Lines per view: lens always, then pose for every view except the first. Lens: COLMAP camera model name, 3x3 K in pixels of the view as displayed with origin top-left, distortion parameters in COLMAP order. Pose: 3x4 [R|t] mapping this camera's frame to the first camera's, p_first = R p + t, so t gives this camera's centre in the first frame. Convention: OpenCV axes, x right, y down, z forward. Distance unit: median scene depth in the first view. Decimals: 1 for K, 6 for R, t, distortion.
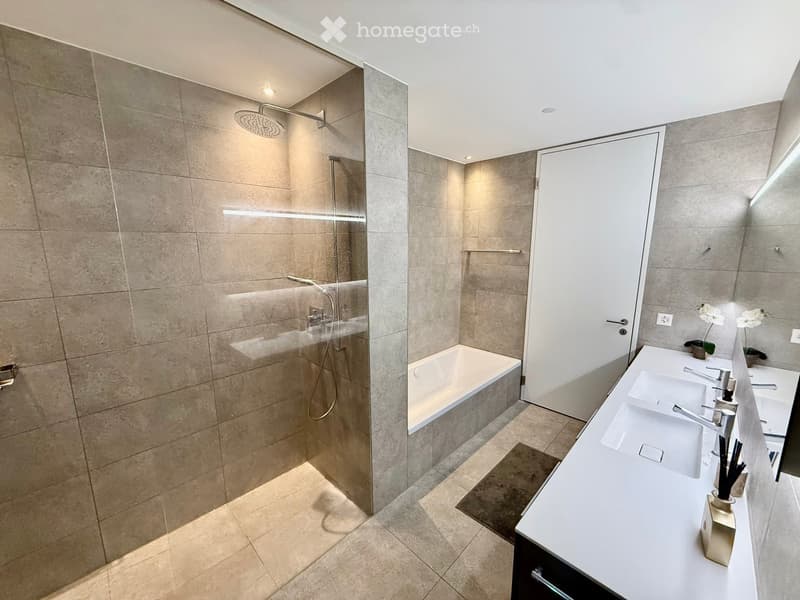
lens RADIAL K [[320.4, 0, 400.0], [0, 320.4, 300.0], [0, 0, 1]] dist [-0.000697, 0.000006]
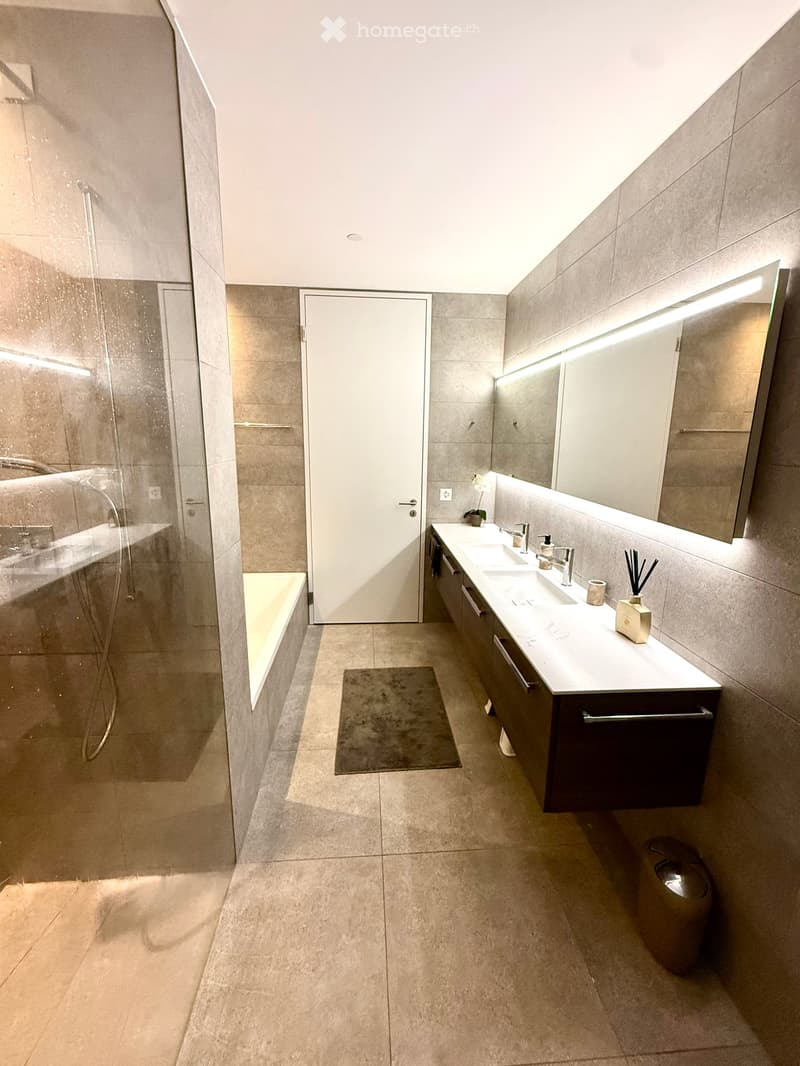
lens RADIAL K [[450.8, 0, 399.6], [0, 450.8, 530.2], [0, 0, 1]] dist [-0.000735, -0.000046]
pose [[0.657758, -0.145402, 0.739062, -0.349343], [0.117984, 0.988968, 0.089564, 0.029667], [-0.743932, 0.028286, 0.667657, 0.181500]]
